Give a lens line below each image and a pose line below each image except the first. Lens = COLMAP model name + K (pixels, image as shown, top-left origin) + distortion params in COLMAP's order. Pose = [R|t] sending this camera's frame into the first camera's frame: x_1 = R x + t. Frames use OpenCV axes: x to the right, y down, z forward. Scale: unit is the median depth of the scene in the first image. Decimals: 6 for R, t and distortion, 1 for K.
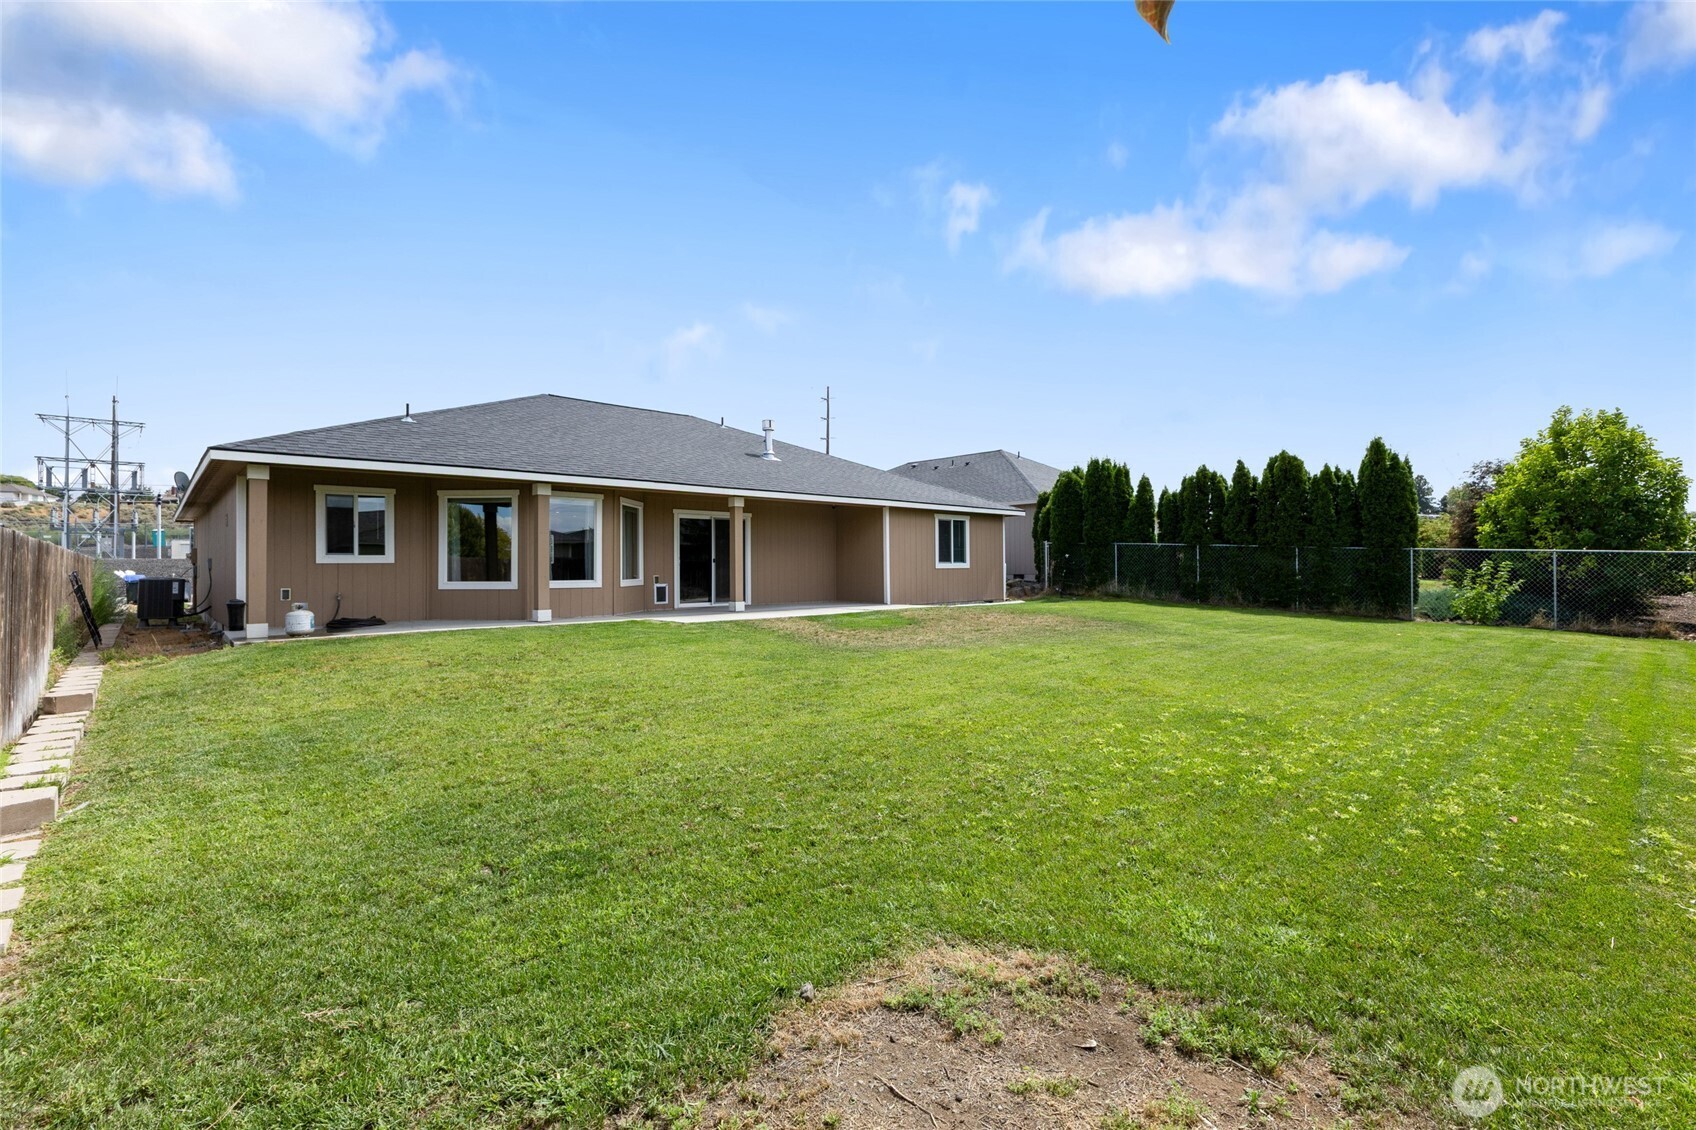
lens RADIAL K [[763.6, 0, 843.7], [0, 763.6, 569.1], [0, 0, 1]] dist [-0.004980, -0.000373]
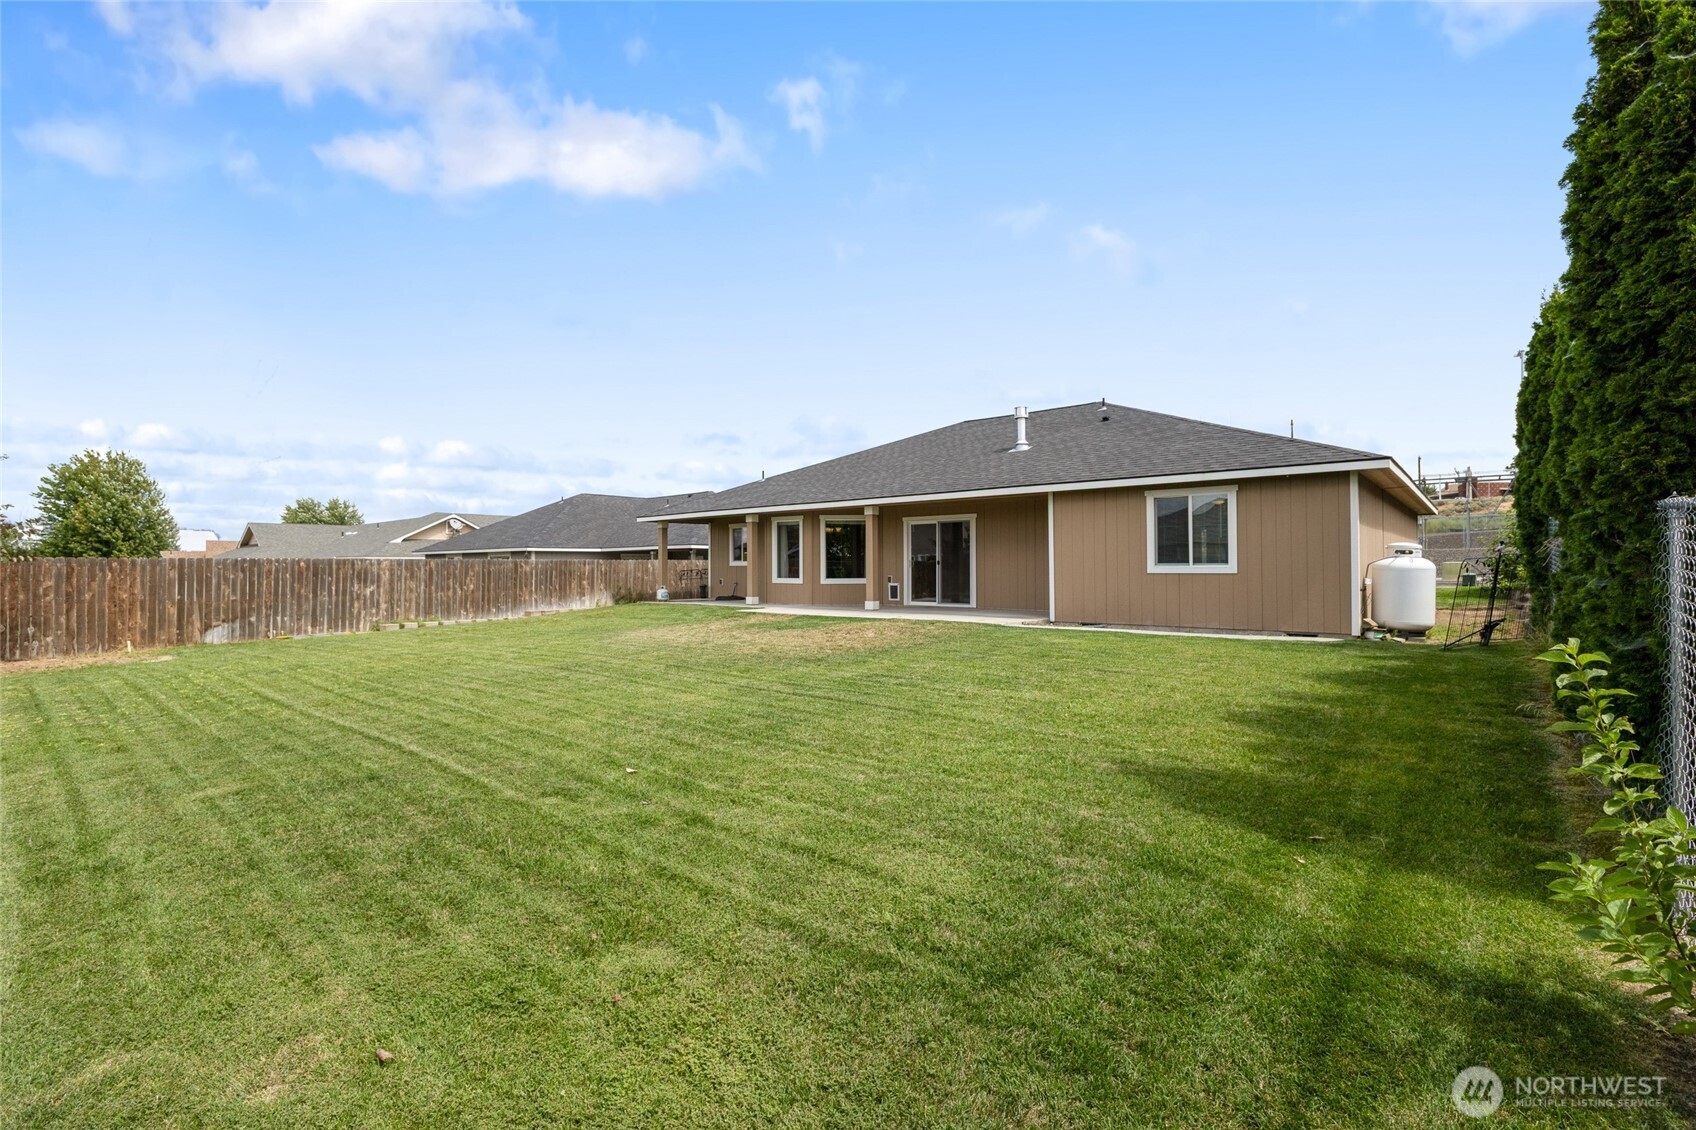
lens RADIAL K [[763.6, 0, 843.7], [0, 763.6, 559.2], [0, 0, 1]] dist [-0.004980, -0.000373]
pose [[0.116117, -0.002158, -0.993233, 0.898025], [0.005262, 0.999985, -0.001557, -0.015760], [0.993222, -0.005045, 0.116126, 0.784388]]
